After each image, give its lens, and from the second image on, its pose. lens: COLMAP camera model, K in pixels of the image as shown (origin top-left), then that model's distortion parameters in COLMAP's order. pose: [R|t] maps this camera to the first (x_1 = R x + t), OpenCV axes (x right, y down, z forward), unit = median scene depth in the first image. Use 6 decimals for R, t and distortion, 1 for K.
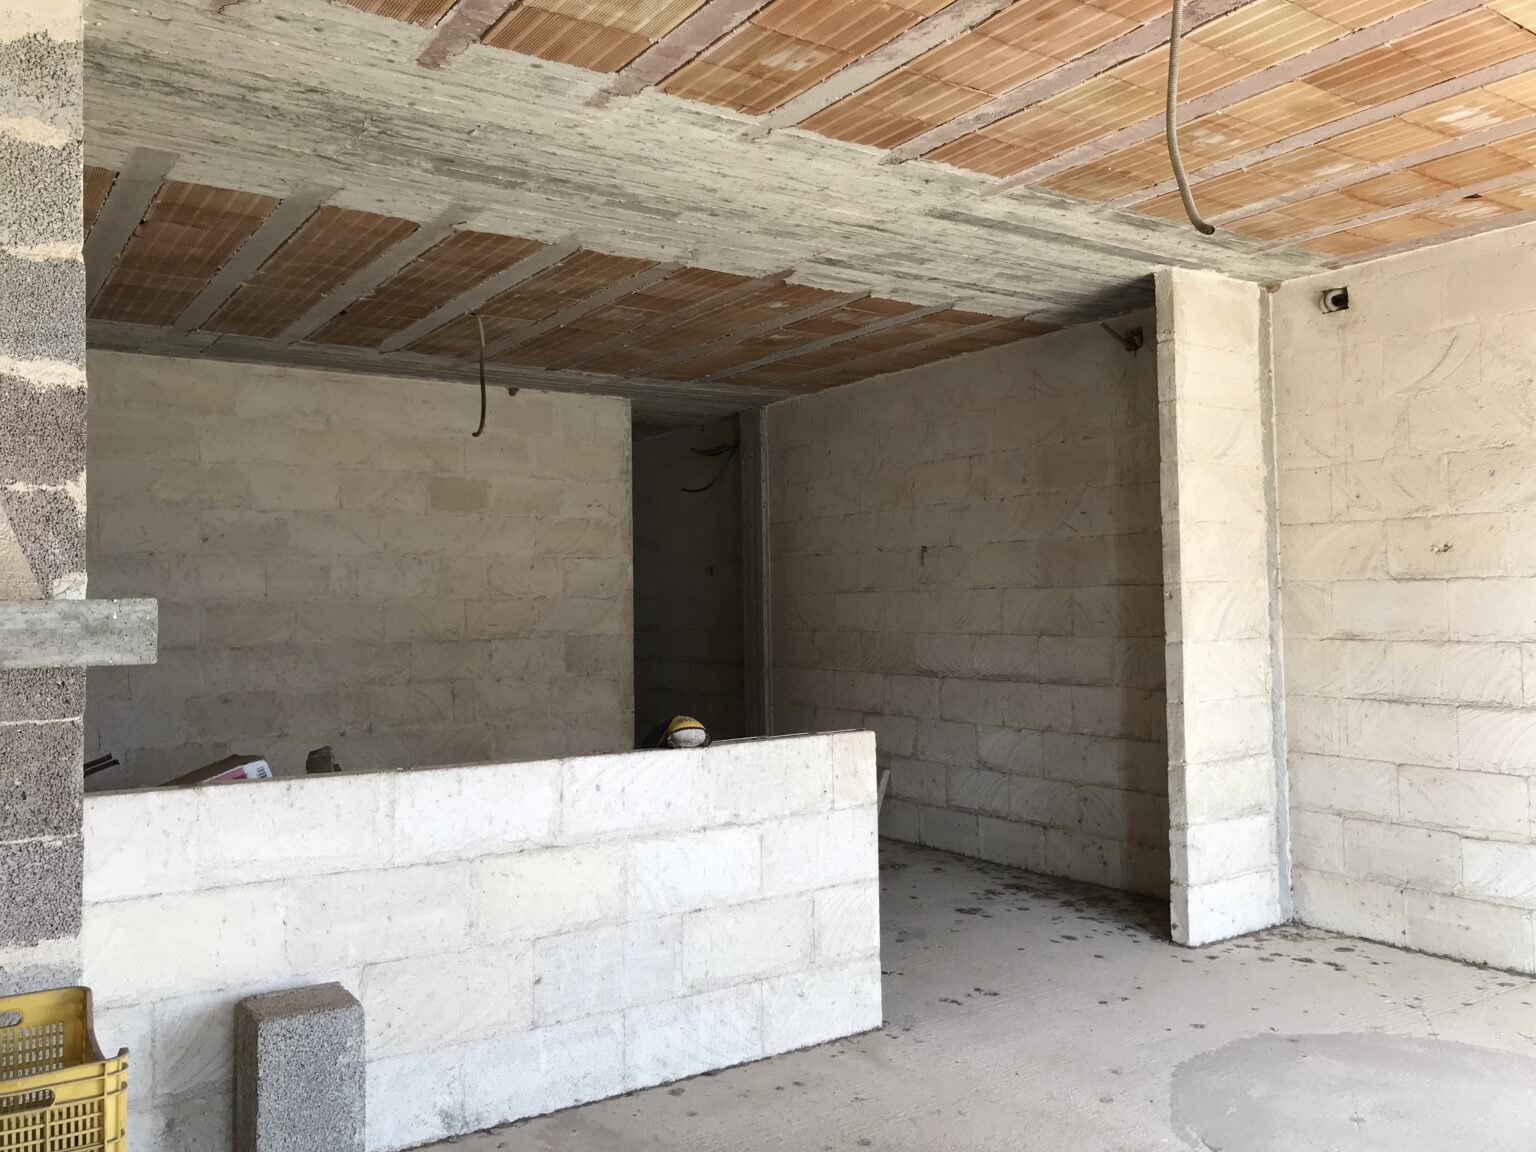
lens RADIAL K [[1261.5, 0, 750.5], [0, 1261.5, 559.9], [0, 0, 1]] dist [0.033146, -0.029775]
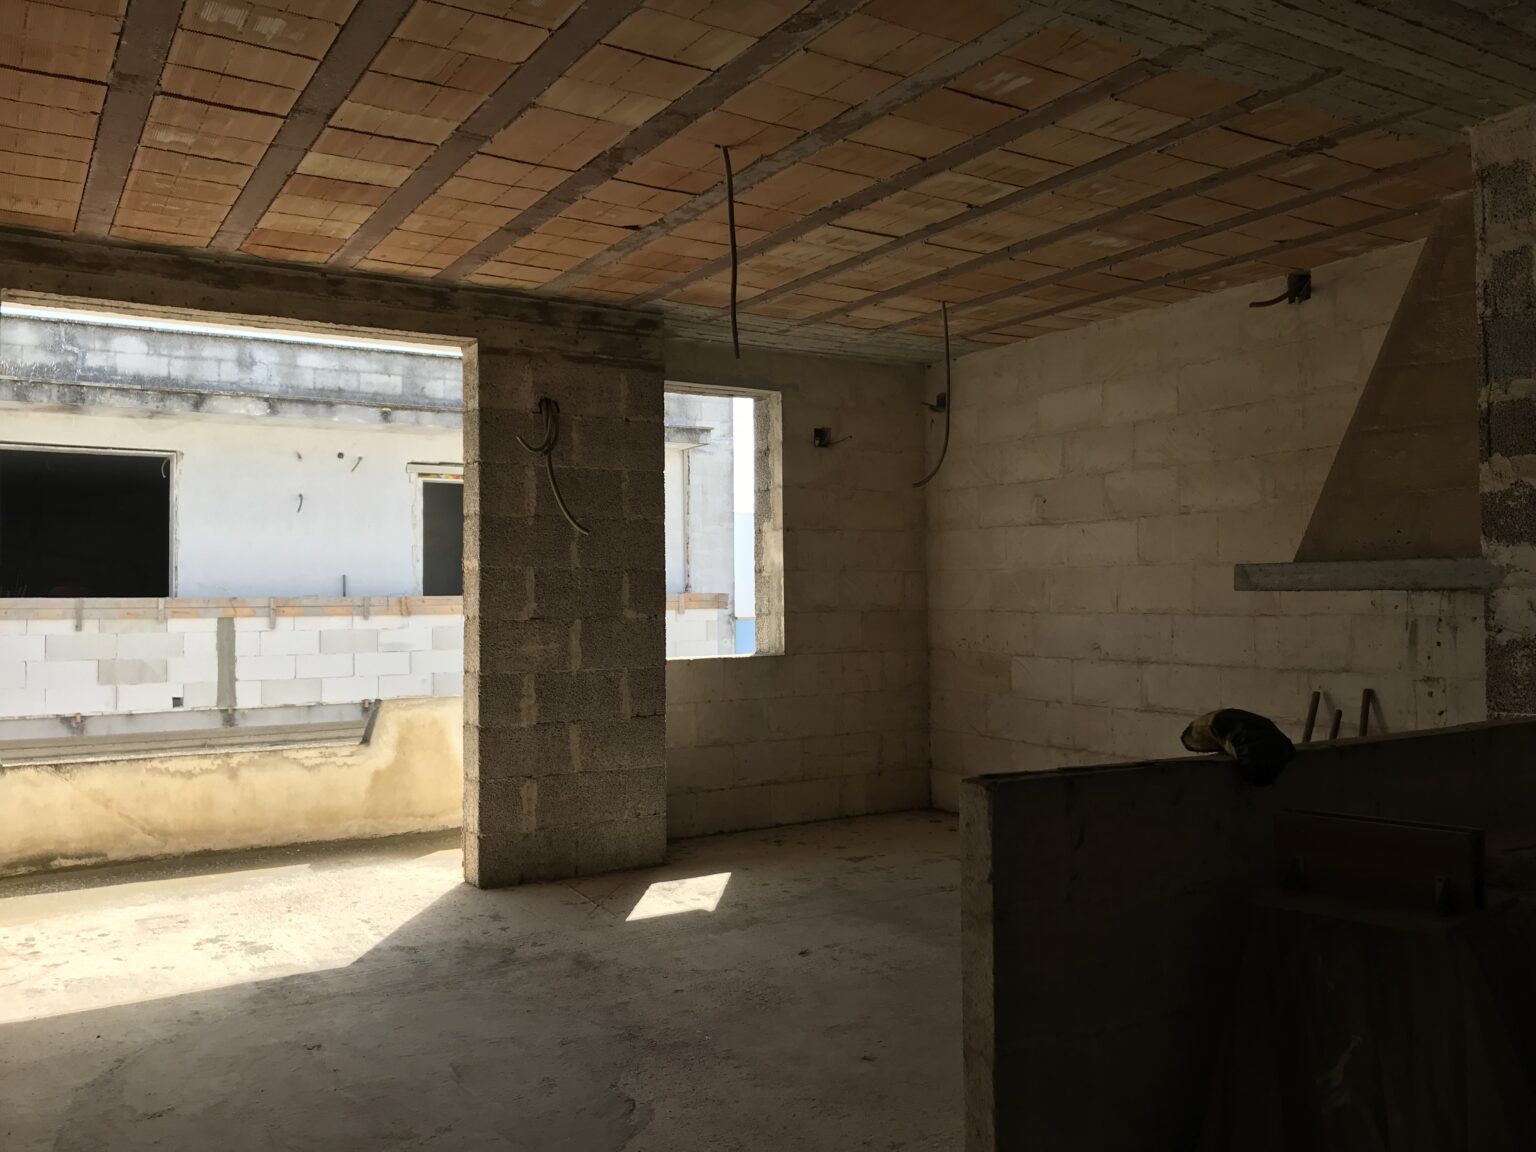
lens RADIAL K [[1261.5, 0, 749.1], [0, 1261.5, 557.8], [0, 0, 1]] dist [0.033146, -0.029775]
pose [[-0.998859, 0.025142, 0.040593, 0.165967], [0.022263, 0.997306, -0.069900, 0.075135], [-0.042241, -0.068916, -0.996728, 1.554172]]
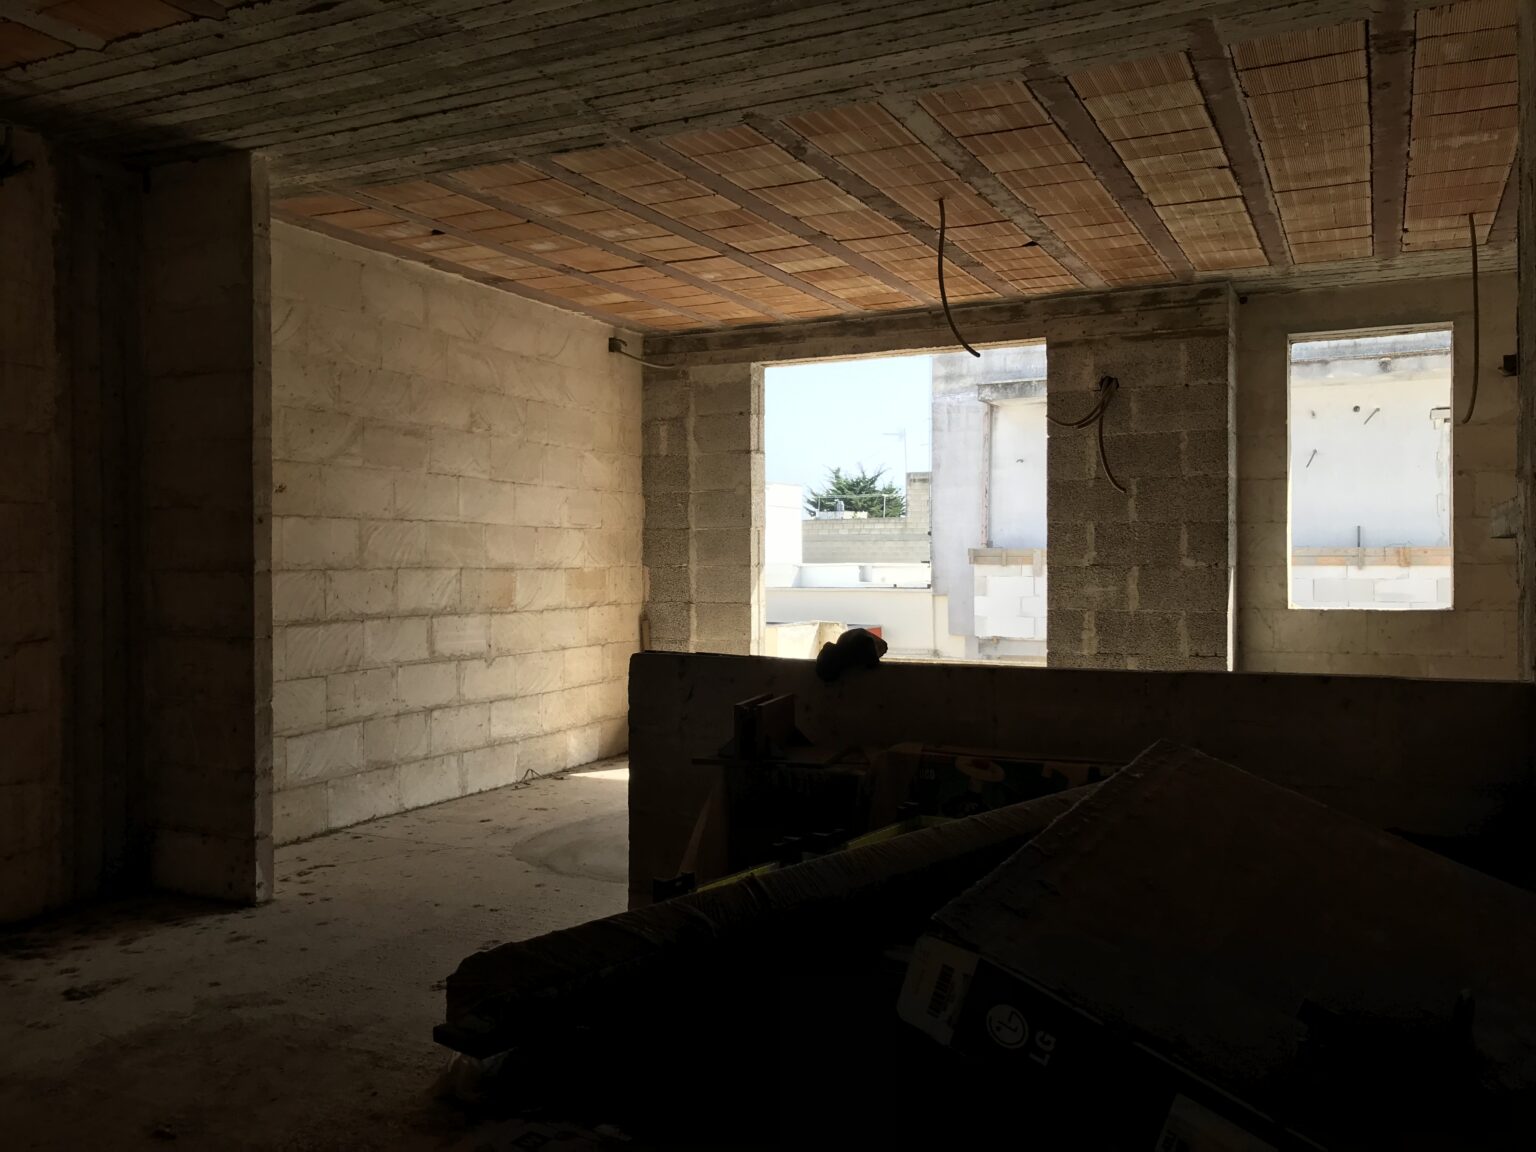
lens RADIAL K [[1261.5, 0, 751.9], [0, 1261.5, 559.3], [0, 0, 1]] dist [0.033146, -0.029775]
pose [[-0.495380, 0.015672, 0.868535, -0.757607], [-0.021747, 0.999300, -0.030435, 0.092637], [-0.868404, -0.033965, -0.494692, 1.387158]]
